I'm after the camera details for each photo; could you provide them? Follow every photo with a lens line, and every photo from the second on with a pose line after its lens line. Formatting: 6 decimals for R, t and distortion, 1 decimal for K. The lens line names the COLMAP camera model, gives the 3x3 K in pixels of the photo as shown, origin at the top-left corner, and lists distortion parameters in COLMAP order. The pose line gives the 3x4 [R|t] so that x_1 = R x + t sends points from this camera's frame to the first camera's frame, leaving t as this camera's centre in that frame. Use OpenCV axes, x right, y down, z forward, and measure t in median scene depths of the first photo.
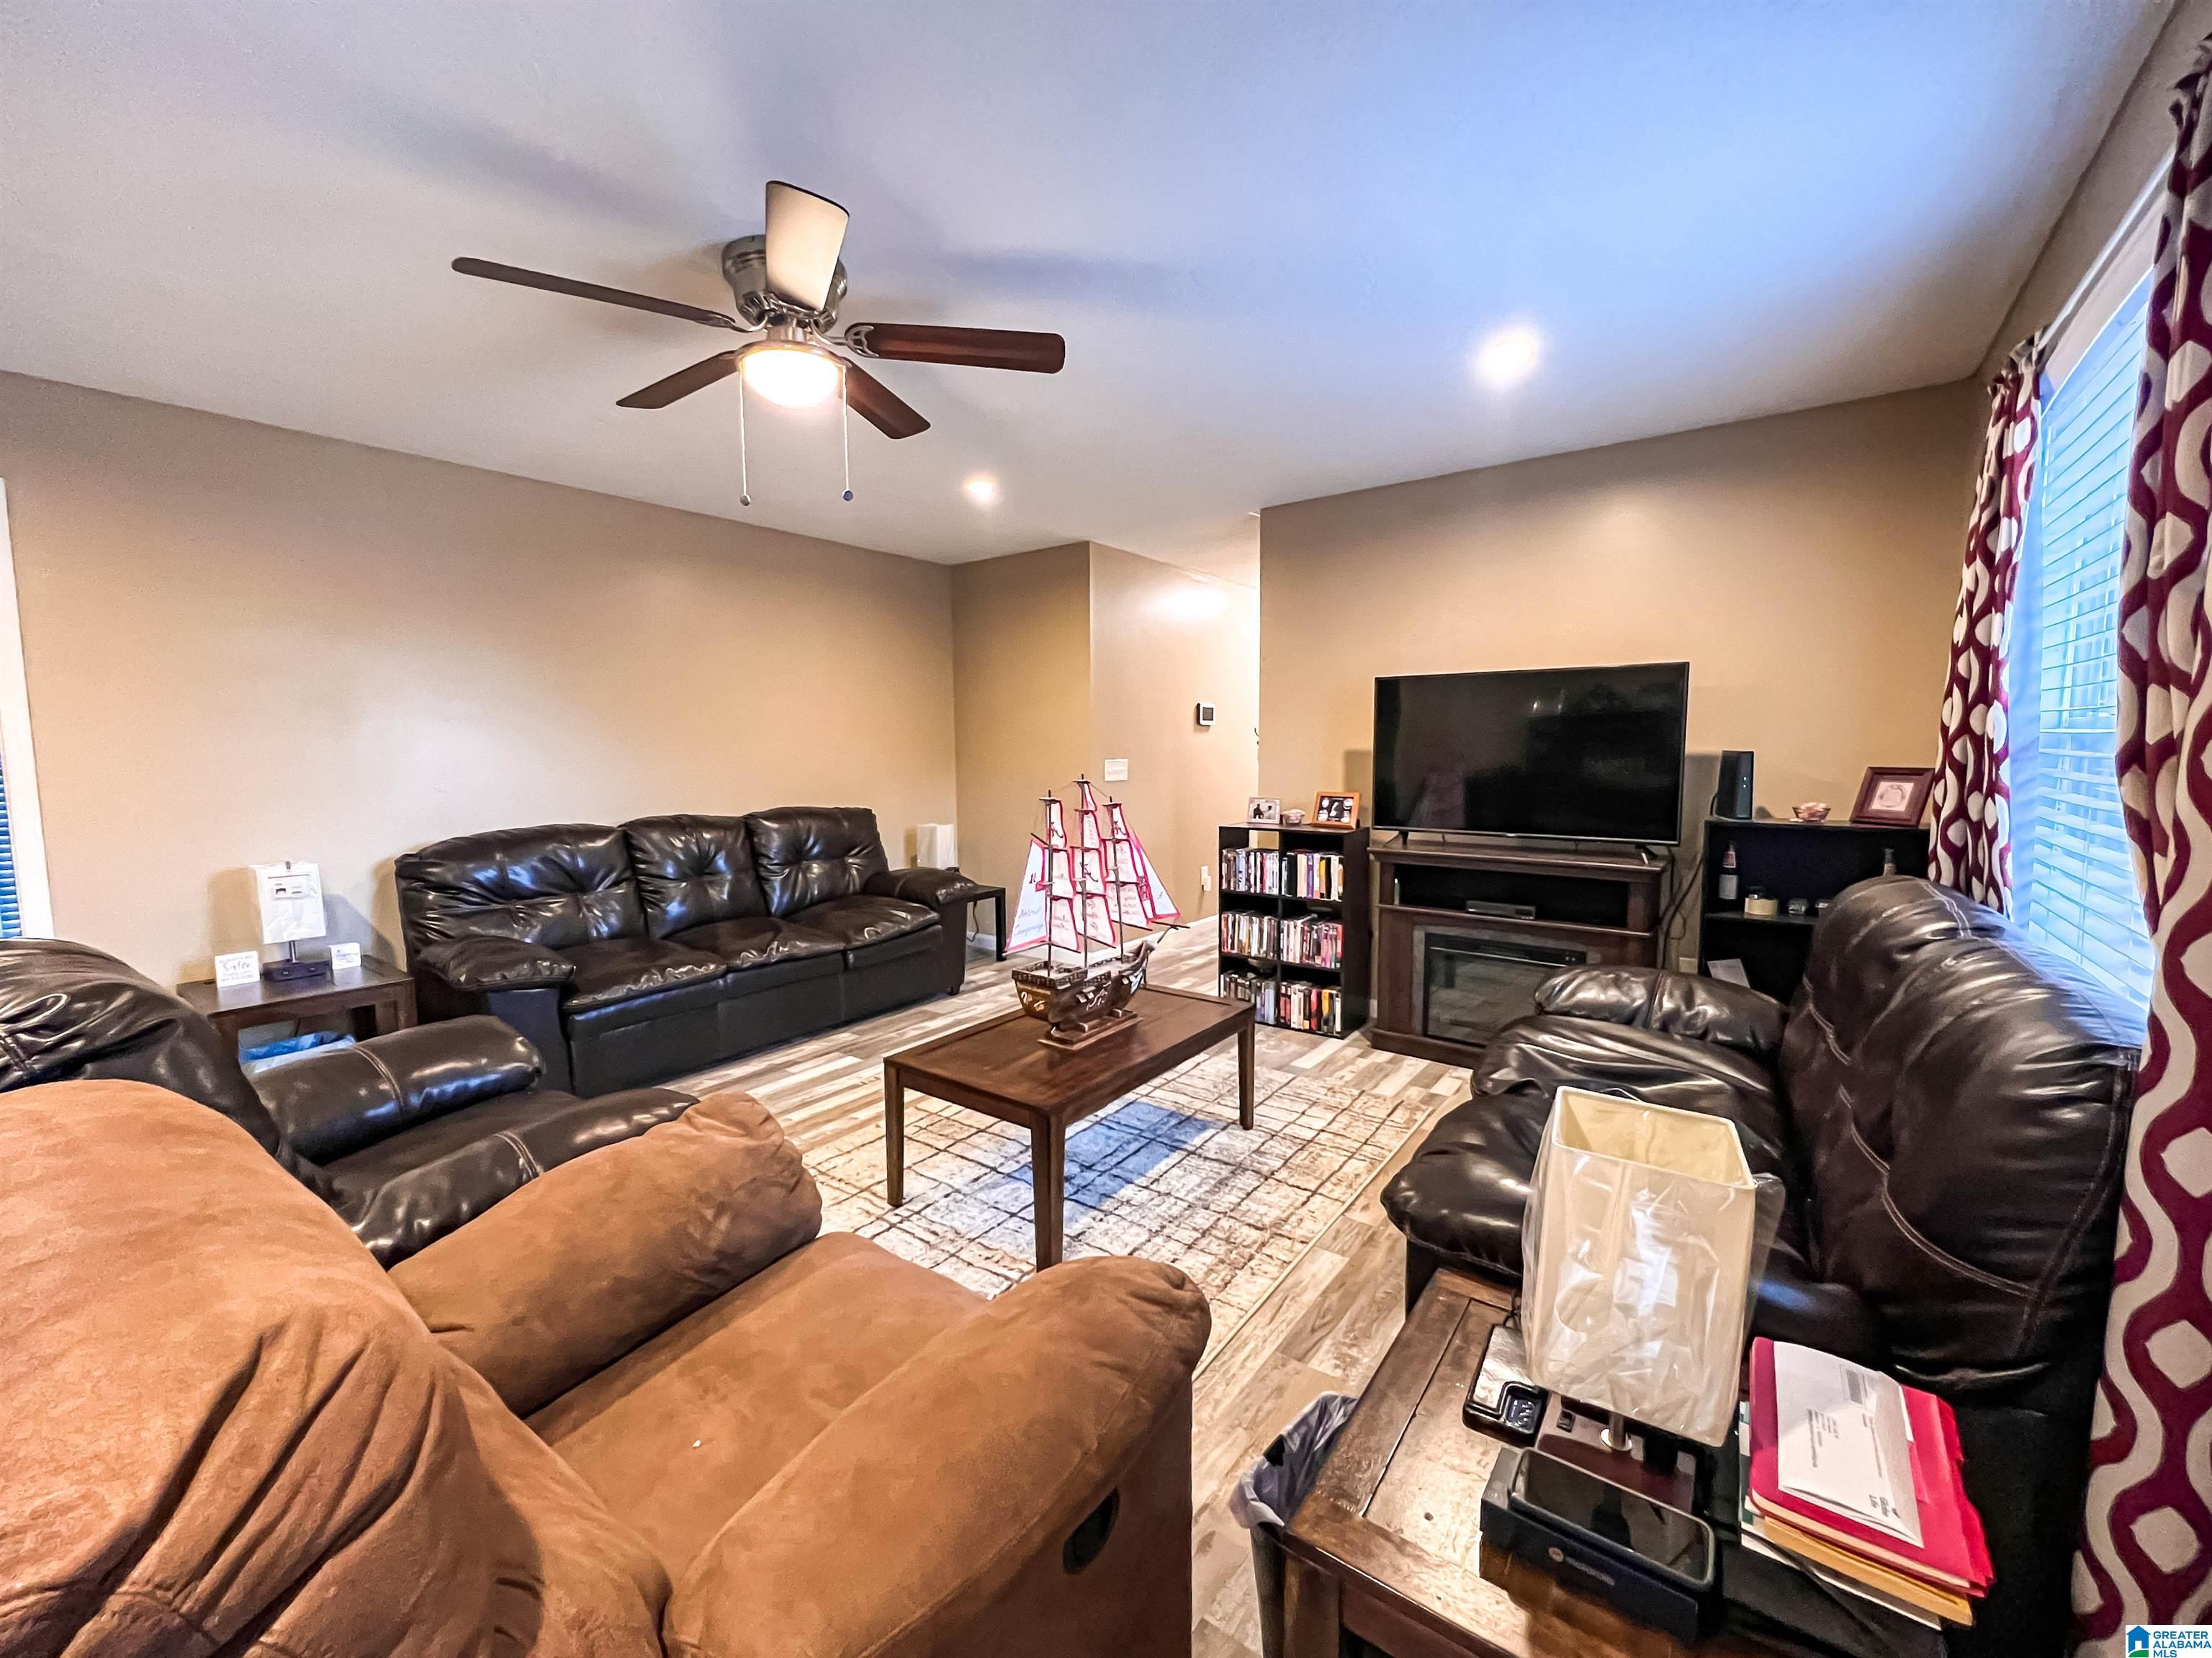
lens RADIAL K [[904.8, 0, 1113.4], [0, 904.8, 821.4], [0, 0, 1]] dist [-0.000423, -0.000137]
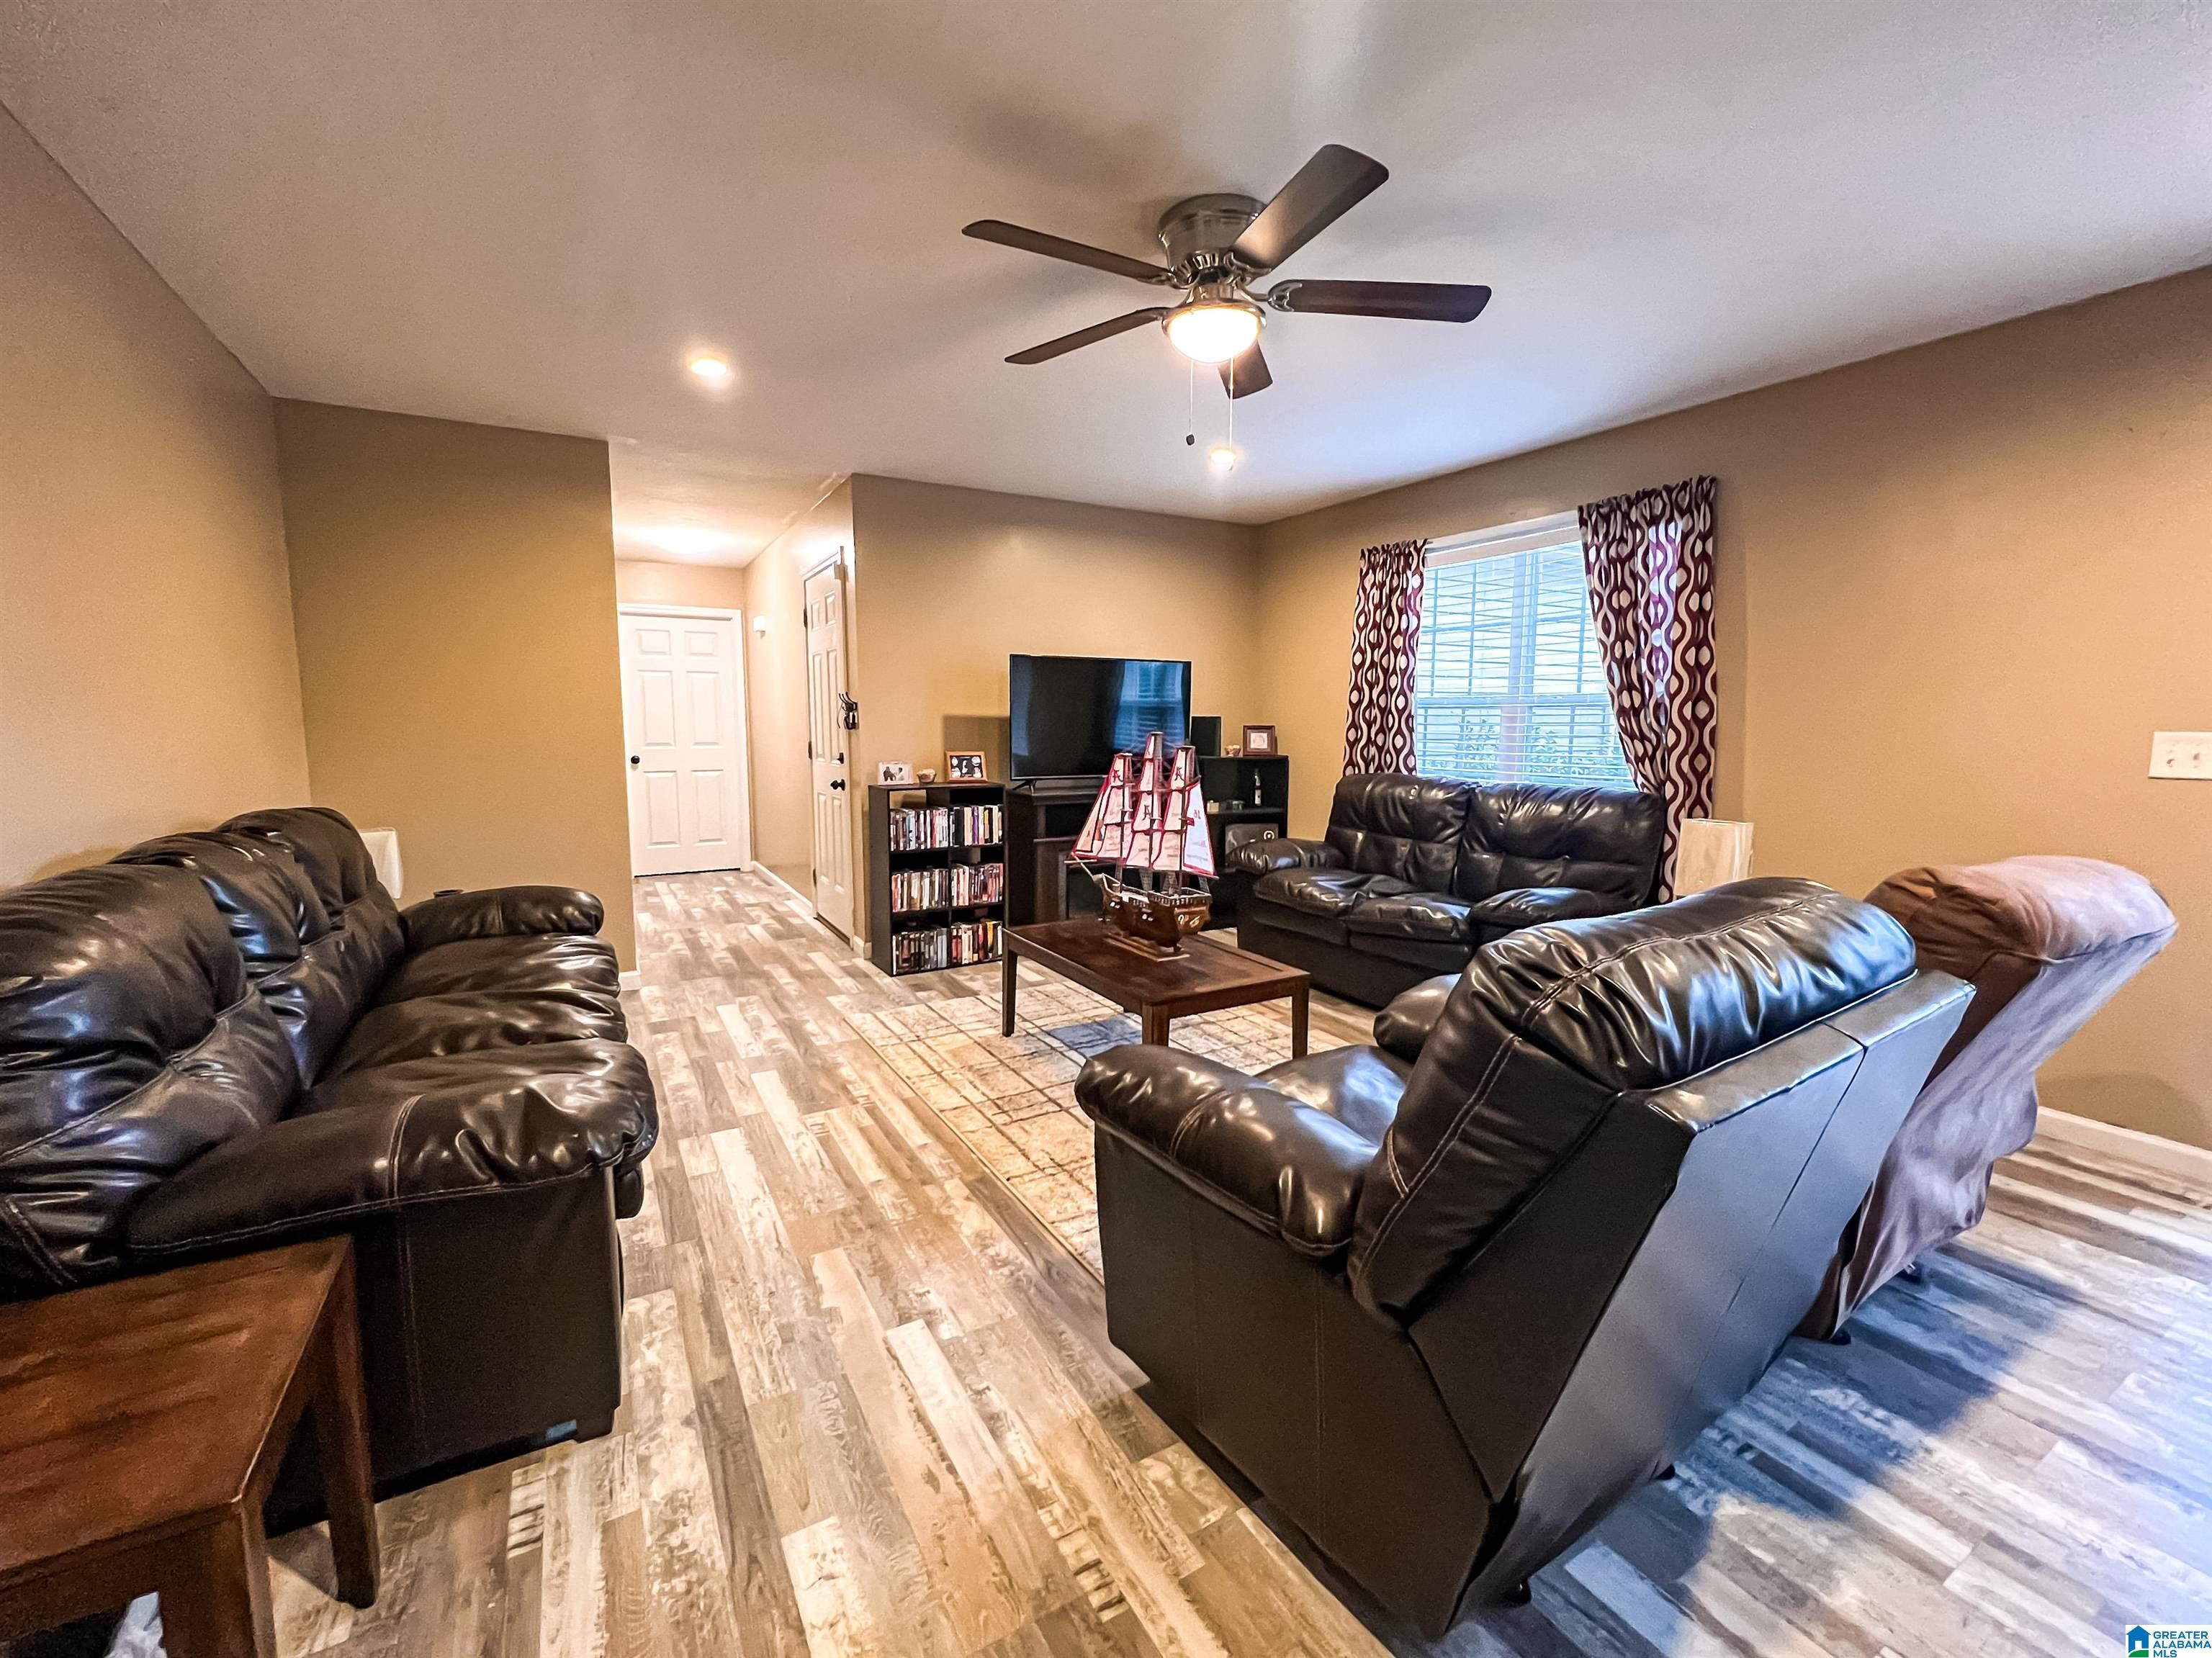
lens RADIAL K [[904.8, 0, 1113.4], [0, 904.8, 821.4], [0, 0, 1]] dist [-0.000423, -0.000137]
pose [[0.391849, -0.093684, 0.915247, -0.736277], [0.076340, 0.994682, 0.069131, -0.009508], [-0.916857, 0.042781, 0.396917, 0.385683]]
